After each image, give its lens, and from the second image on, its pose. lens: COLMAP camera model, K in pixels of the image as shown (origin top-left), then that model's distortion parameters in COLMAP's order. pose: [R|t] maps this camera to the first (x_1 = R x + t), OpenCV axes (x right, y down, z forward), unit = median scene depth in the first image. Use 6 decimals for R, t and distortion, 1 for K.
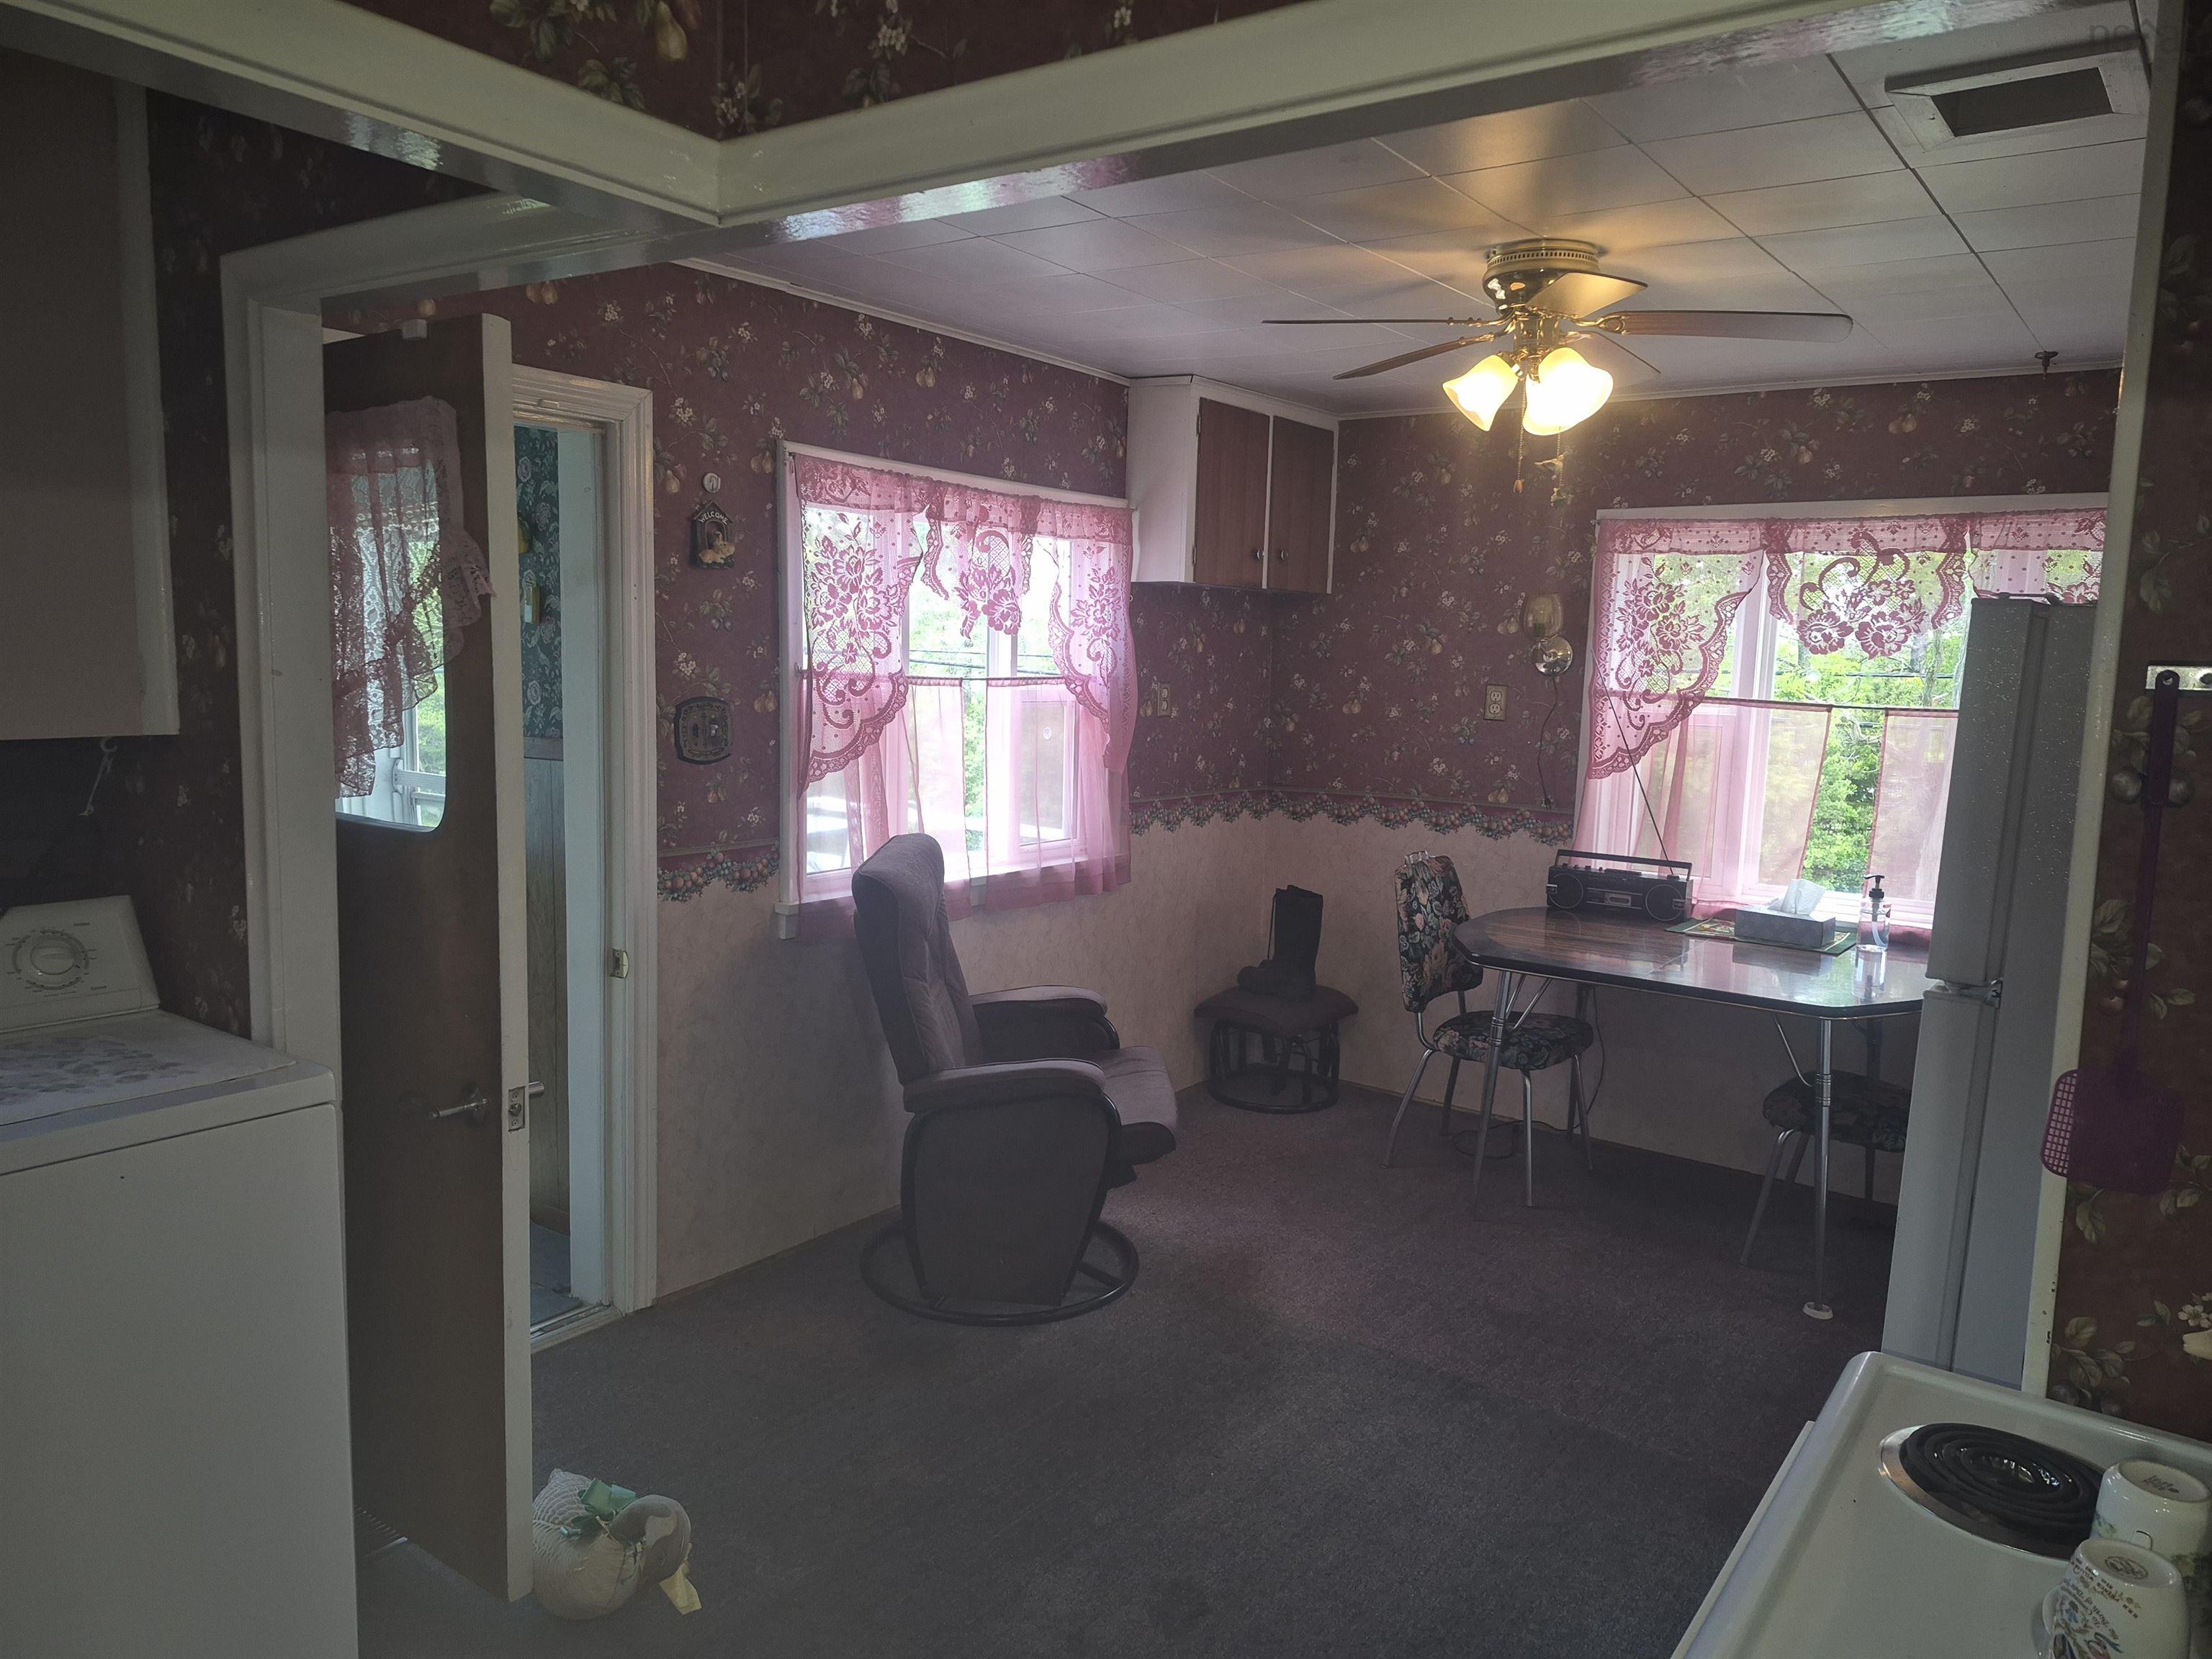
lens RADIAL K [[1537.8, 0, 1104.1], [0, 1537.8, 850.0], [0, 0, 1]] dist [0.091393, -0.095949]
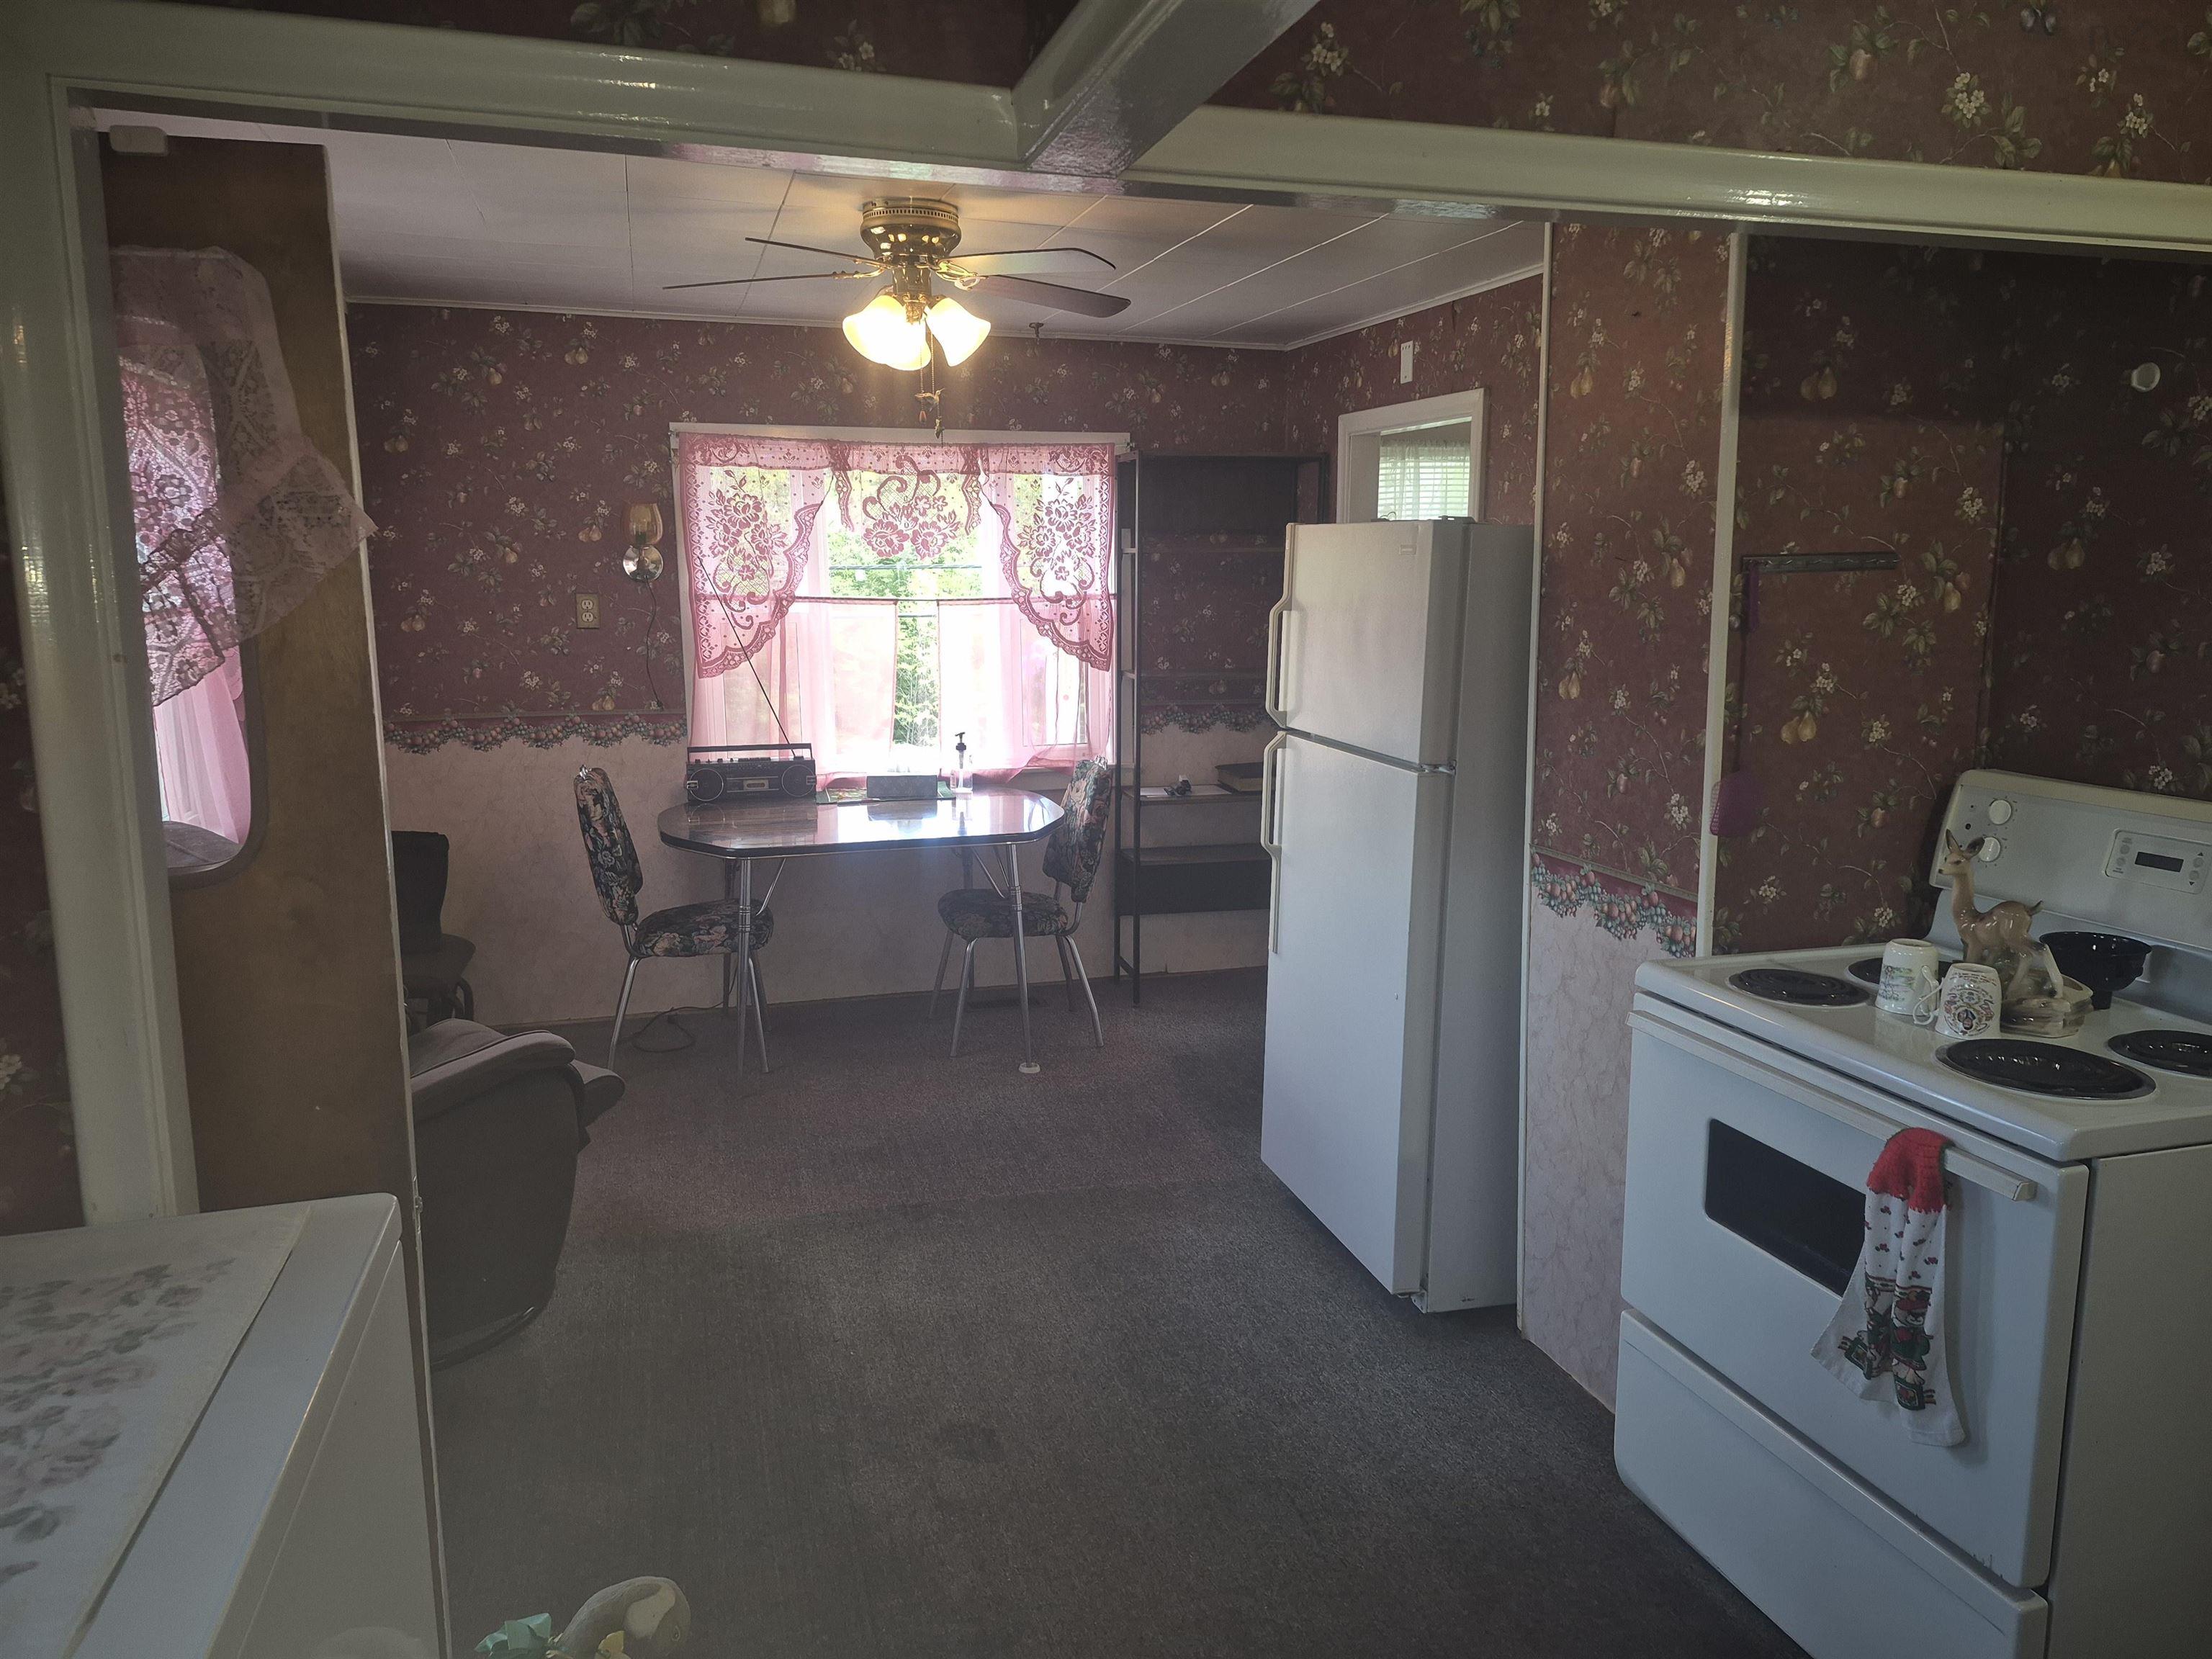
lens RADIAL K [[1537.8, 0, 1114.7], [0, 1537.8, 818.5], [0, 0, 1]] dist [0.091393, -0.095949]
pose [[0.602960, -0.162327, 0.781082, -0.403034], [0.125889, 0.986173, 0.107769, -0.032775], [-0.787776, 0.033349, 0.615058, 0.136084]]
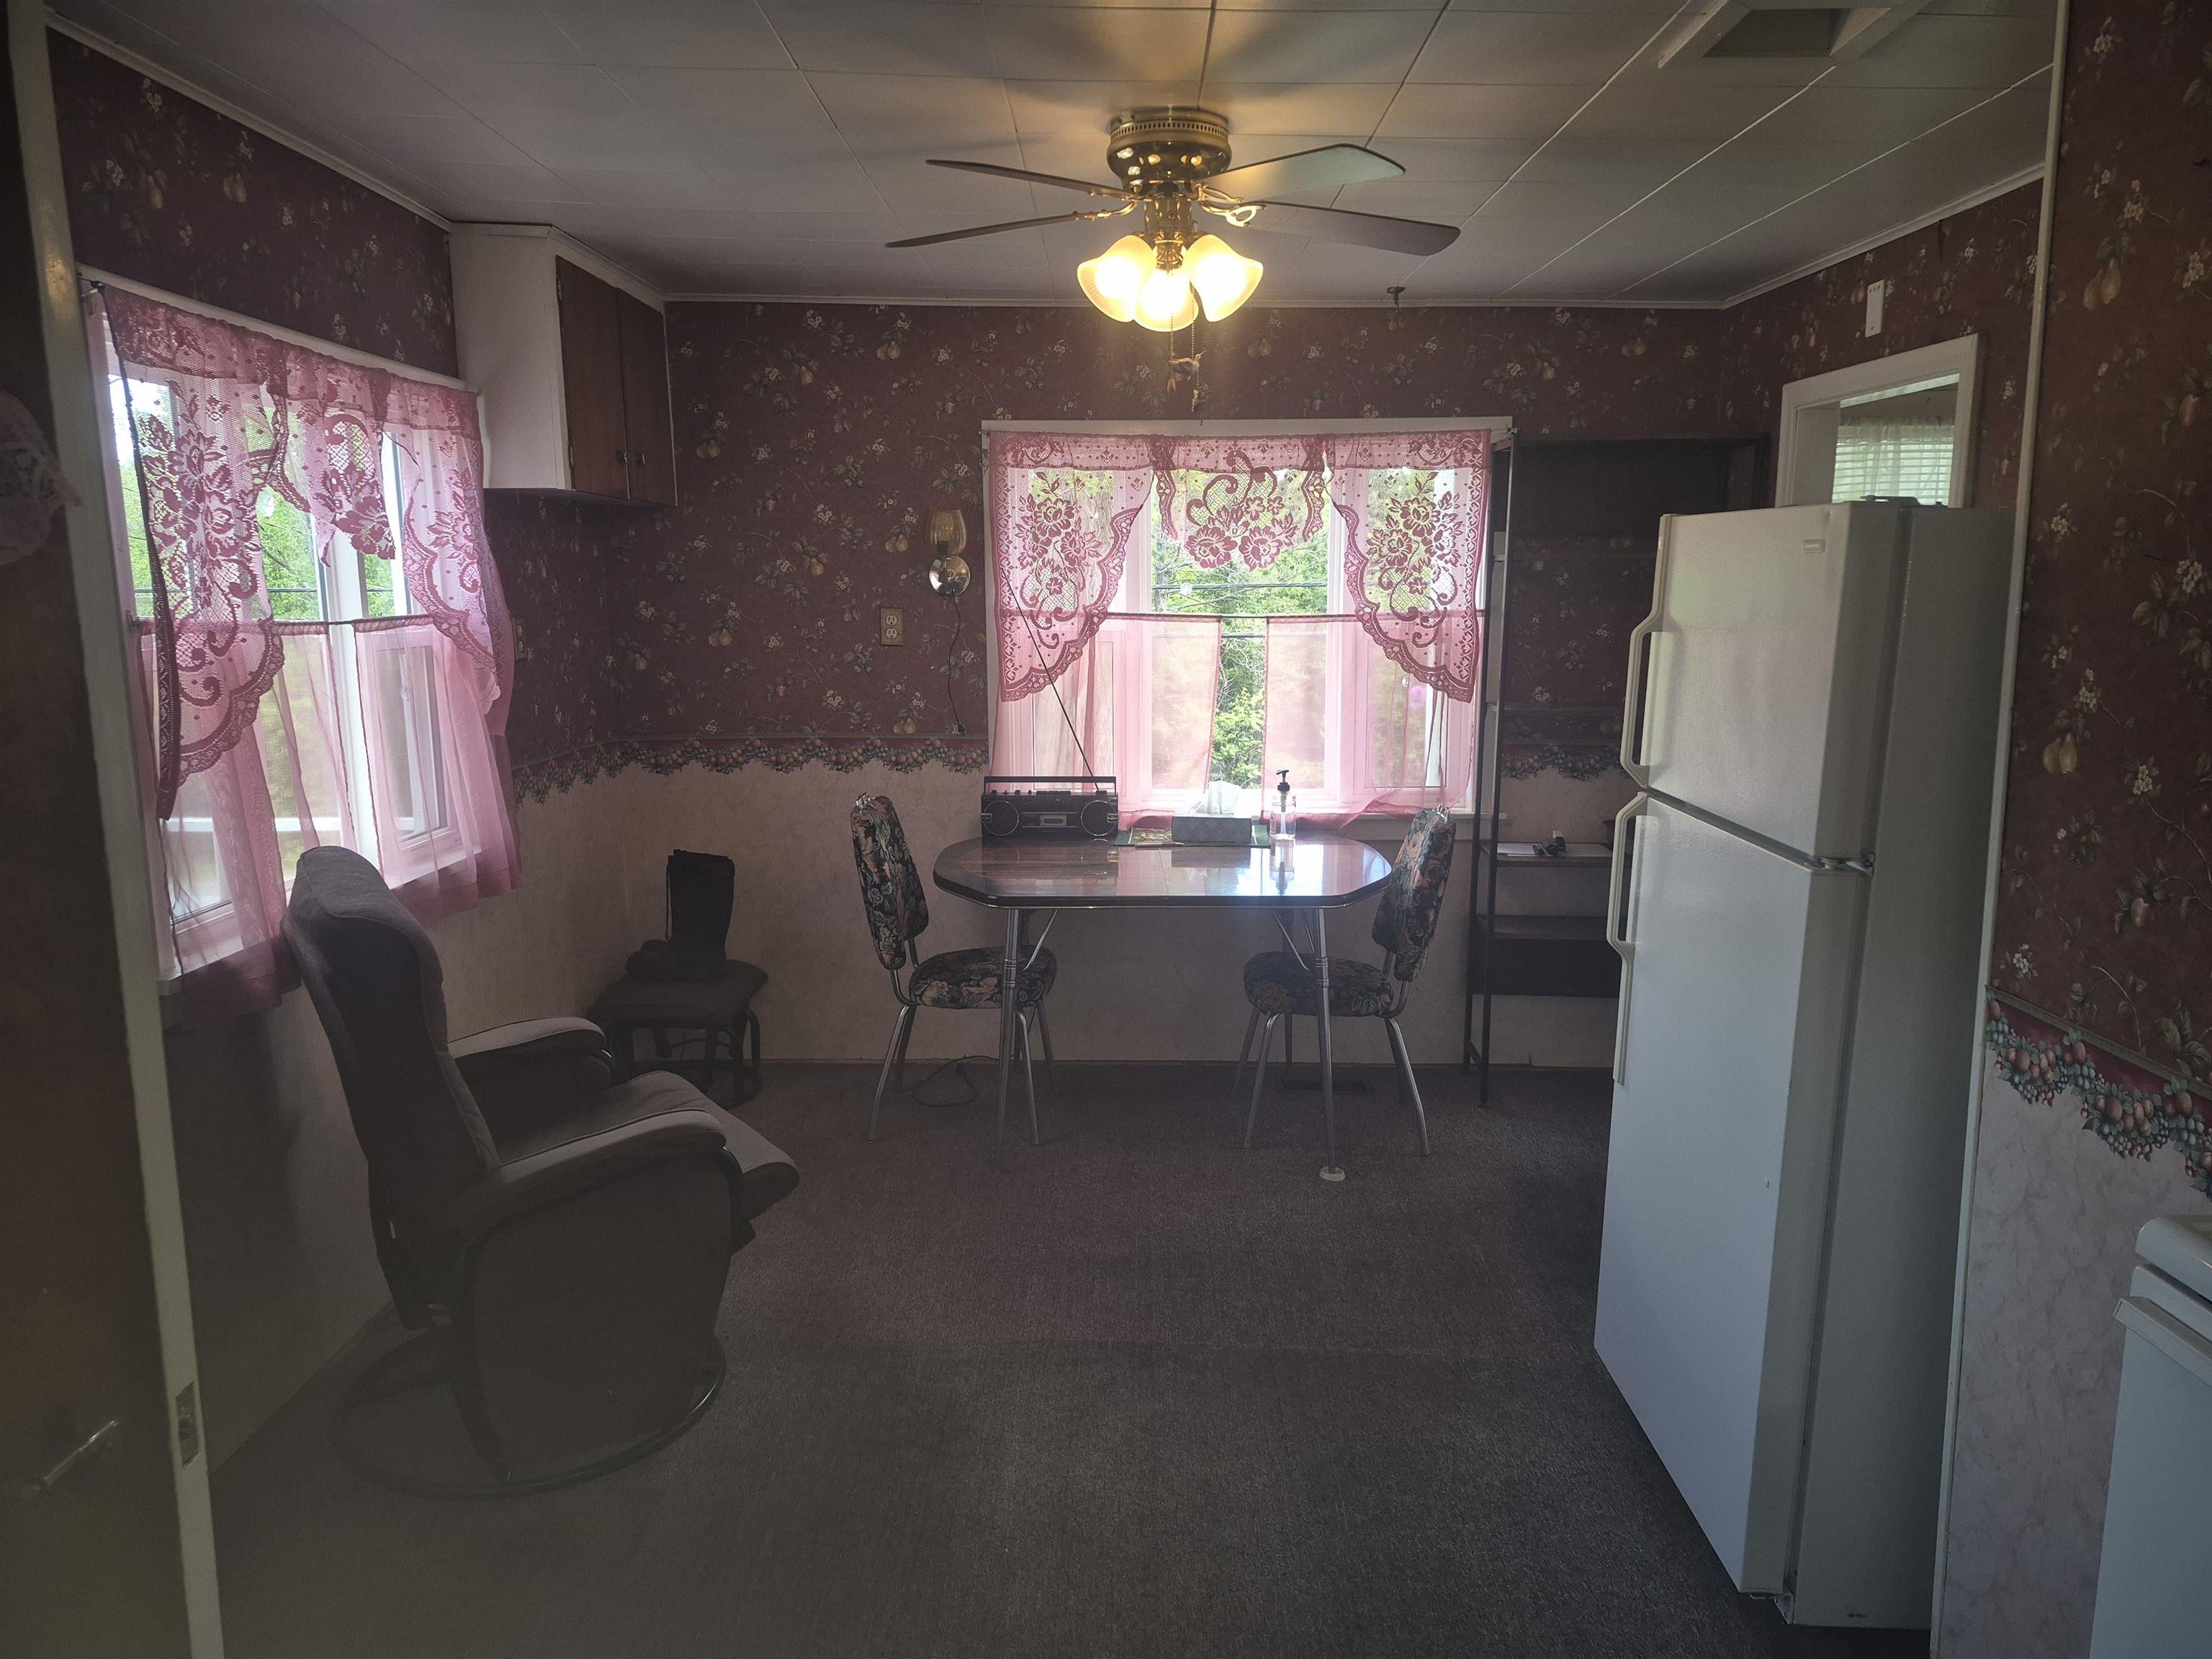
lens RADIAL K [[1537.8, 0, 1122.9], [0, 1537.8, 849.6], [0, 0, 1]] dist [0.091393, -0.095949]
pose [[0.804180, -0.131201, 0.579725, -0.222259], [0.101690, 0.991323, 0.083291, -0.029232], [-0.585623, -0.008029, 0.810544, 0.188030]]
